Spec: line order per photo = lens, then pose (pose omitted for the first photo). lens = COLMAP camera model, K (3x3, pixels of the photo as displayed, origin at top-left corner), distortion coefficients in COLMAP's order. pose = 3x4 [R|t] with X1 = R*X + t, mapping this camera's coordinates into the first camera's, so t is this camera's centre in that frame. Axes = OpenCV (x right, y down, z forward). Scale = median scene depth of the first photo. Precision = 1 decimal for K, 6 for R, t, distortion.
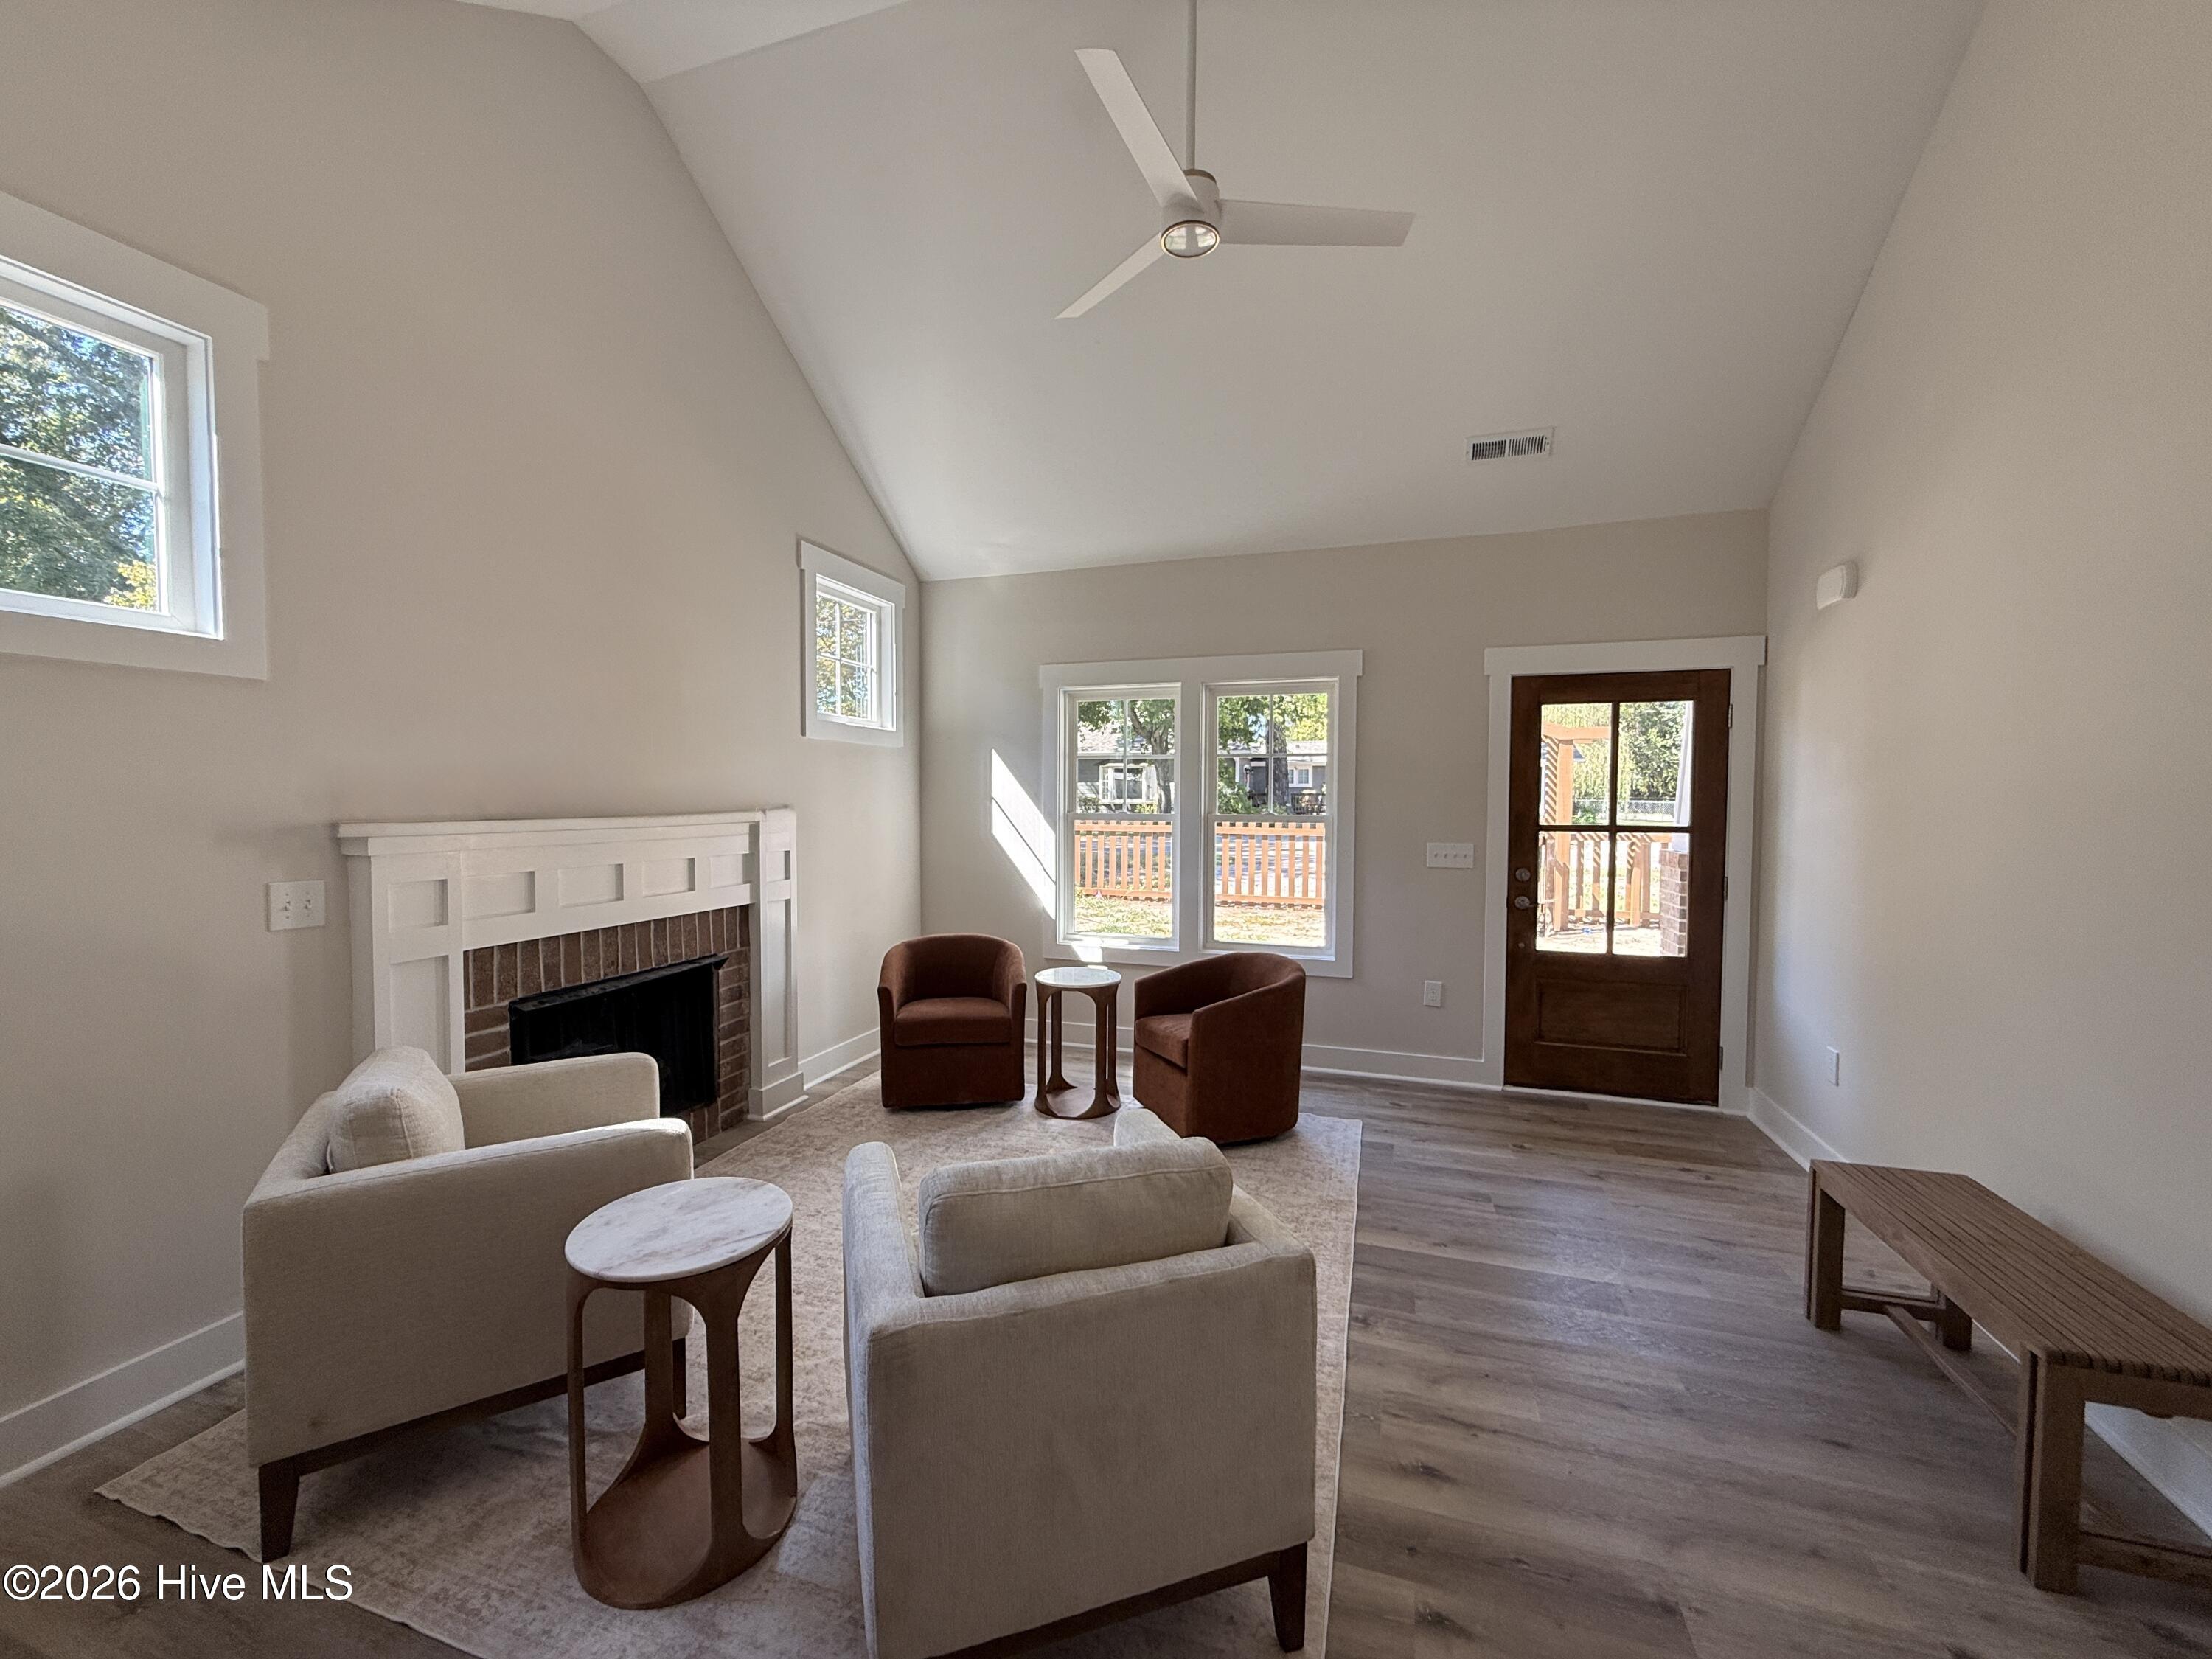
lens RADIAL K [[878.7, 0, 1094.1], [0, 878.7, 827.1], [0, 0, 1]] dist [-0.003636, -0.000410]
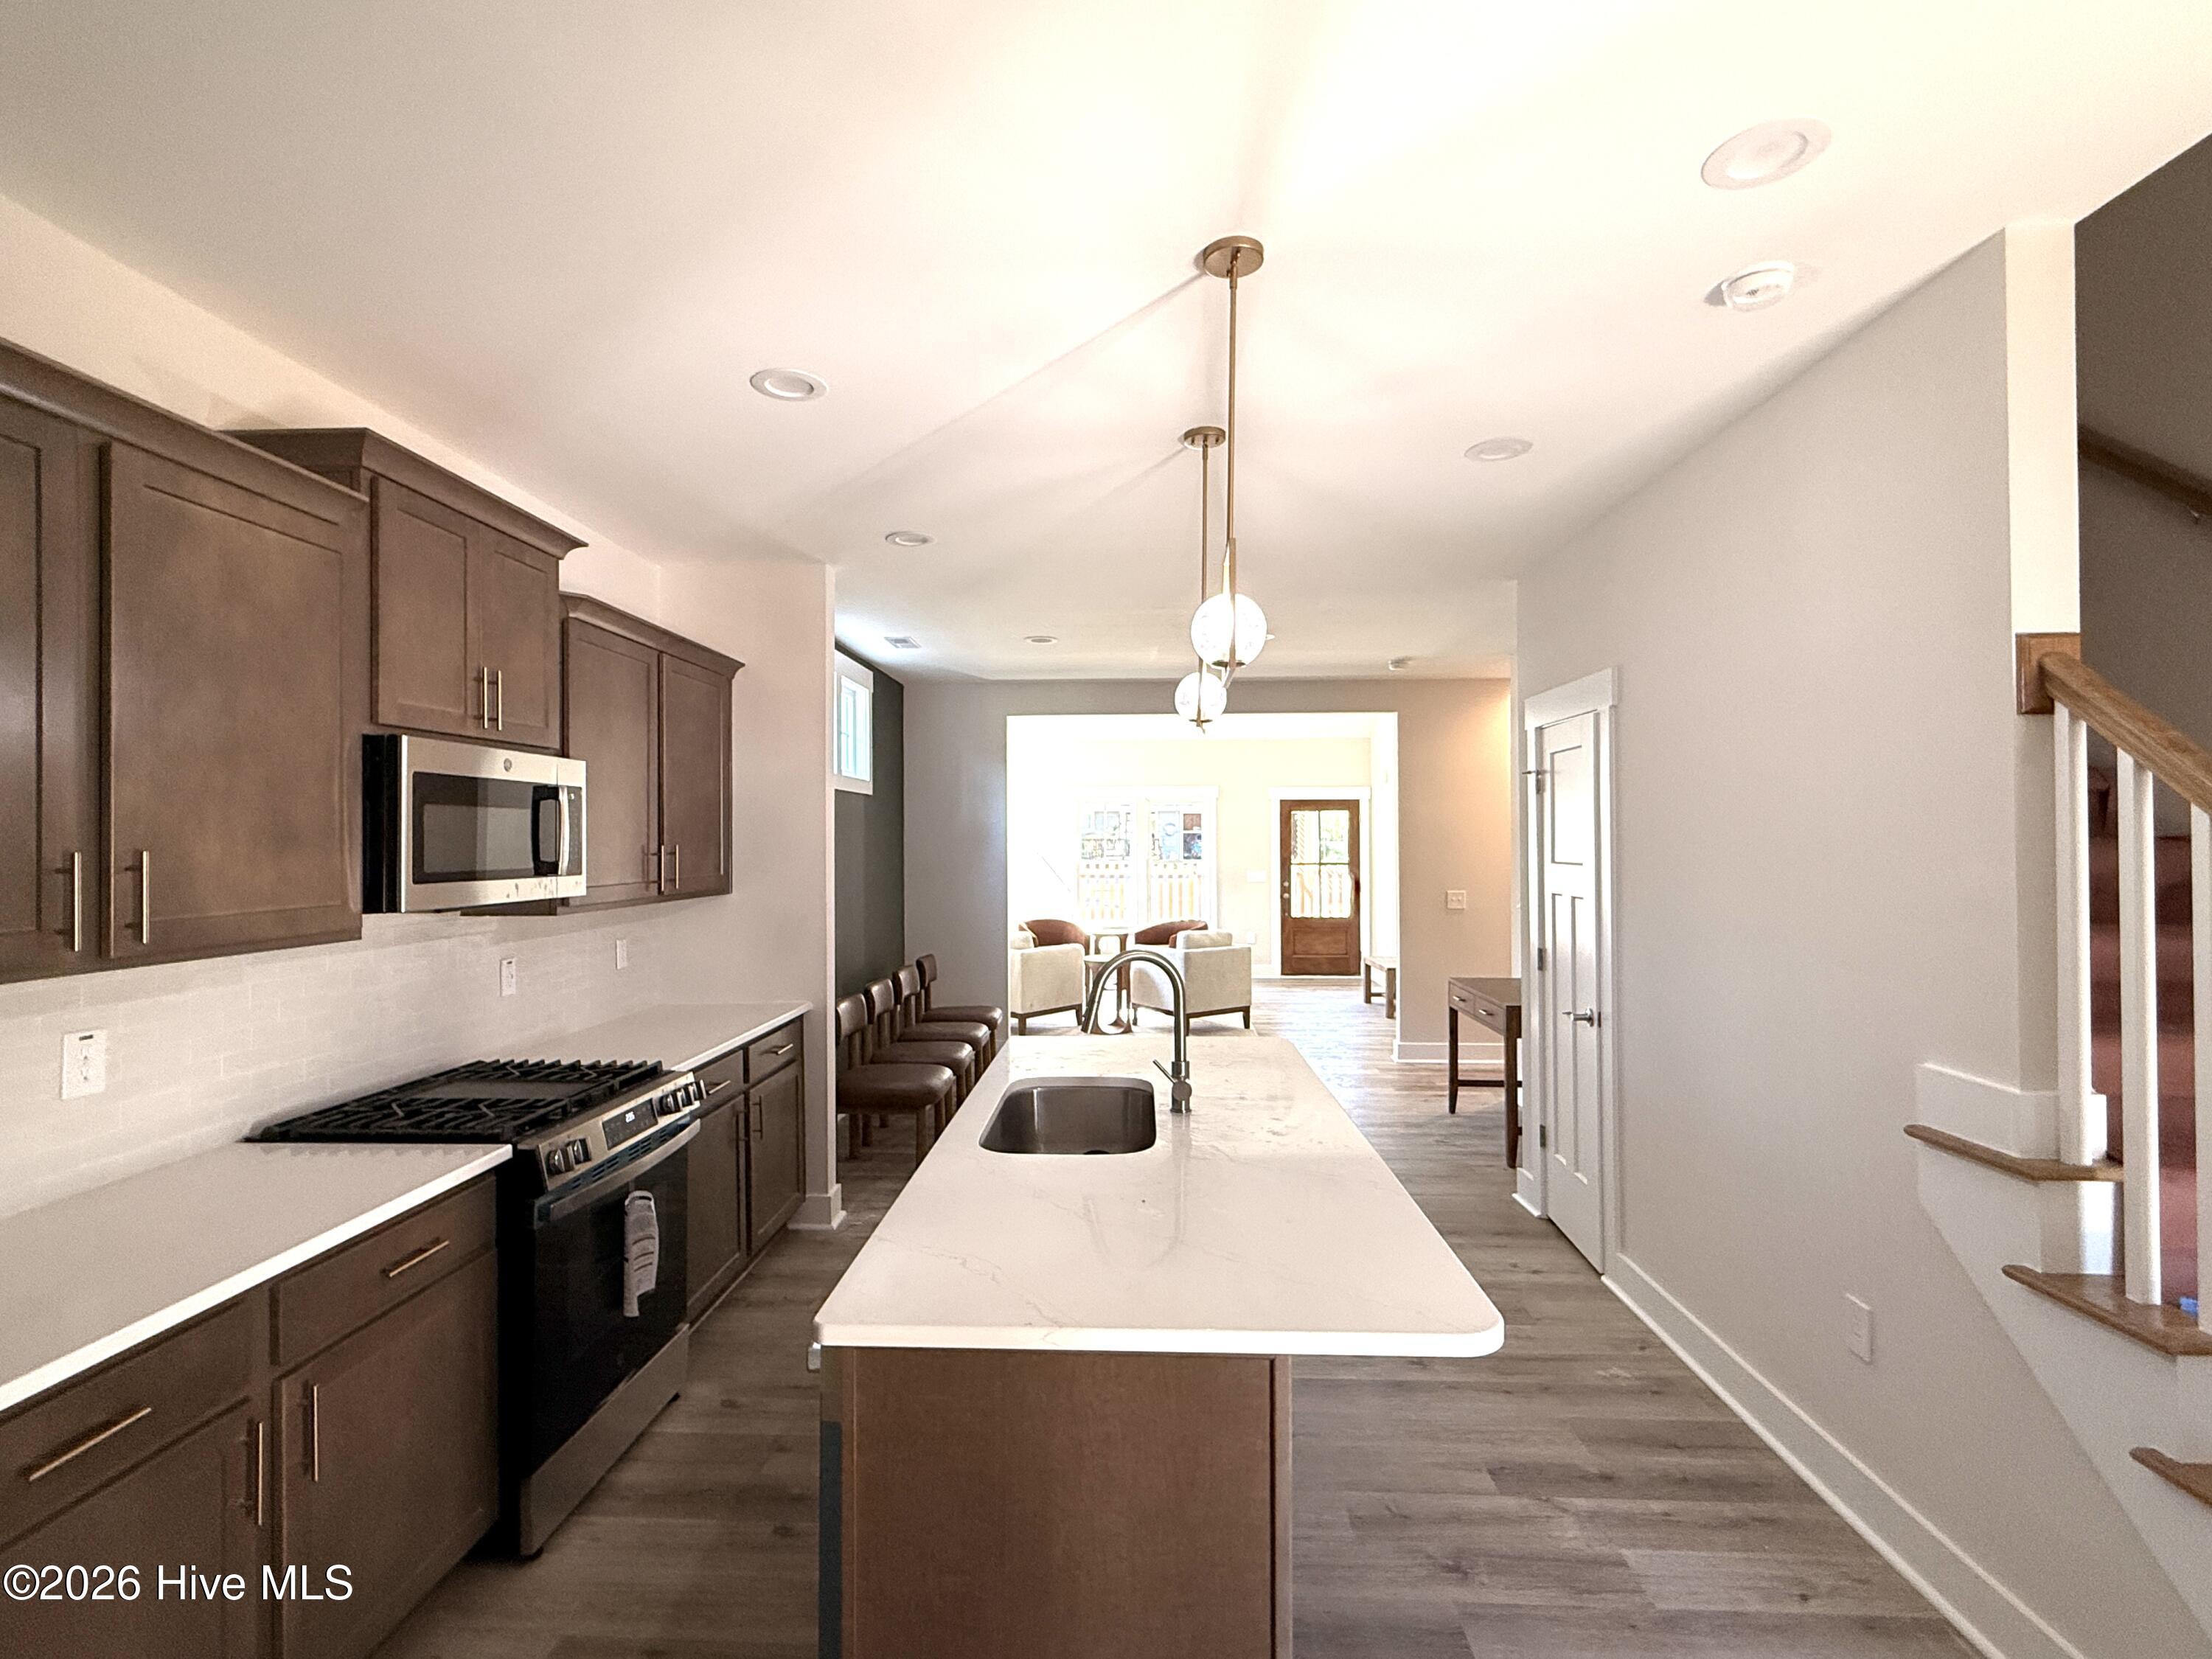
lens RADIAL K [[1073.3, 0, 1097.8], [0, 1073.3, 835.9], [0, 0, 1]] dist [0.008002, -0.001855]
pose [[0.959853, -0.002070, 0.280495, -0.848780], [0.012541, 0.999290, -0.035539, 0.022349], [-0.280222, 0.037630, 0.959197, -1.715878]]
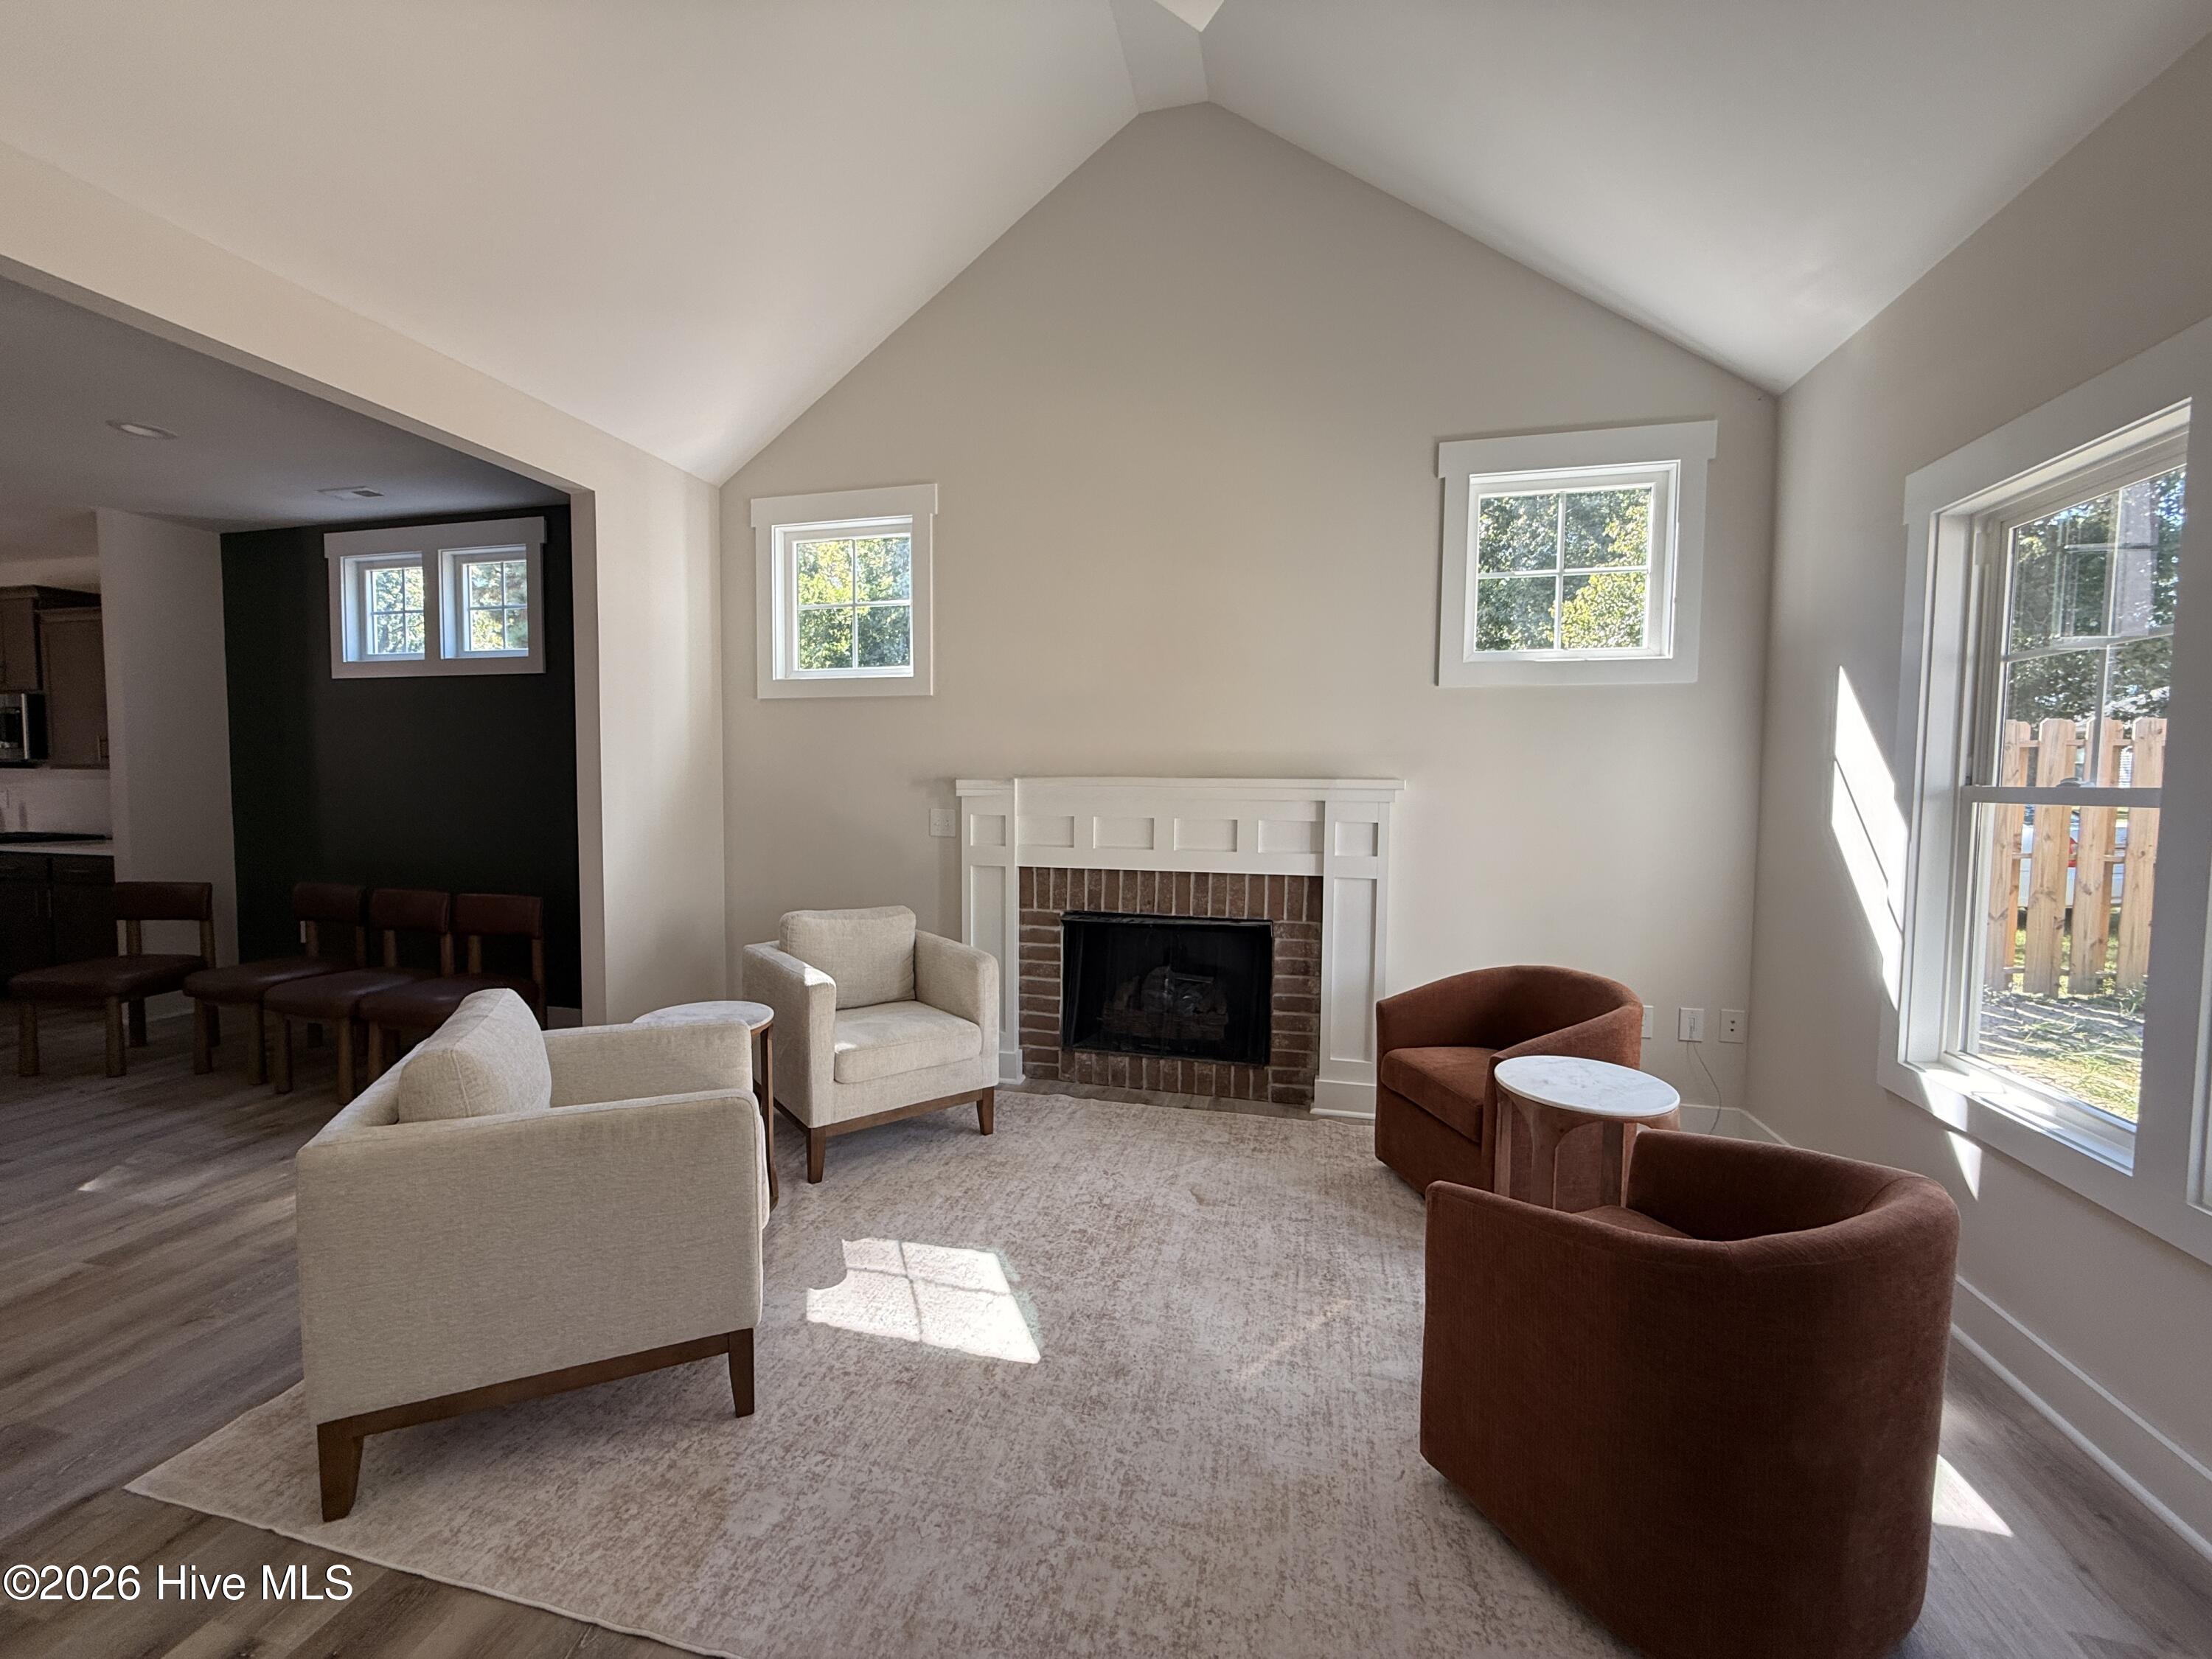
lens RADIAL K [[878.7, 0, 1102.1], [0, 878.7, 829.8], [0, 0, 1]] dist [-0.003636, -0.000410]
pose [[0.078328, 0.049740, -0.995686, 0.489057], [-0.041638, 0.998046, 0.046583, 0.004917], [0.996058, 0.037809, 0.080246, 0.671785]]
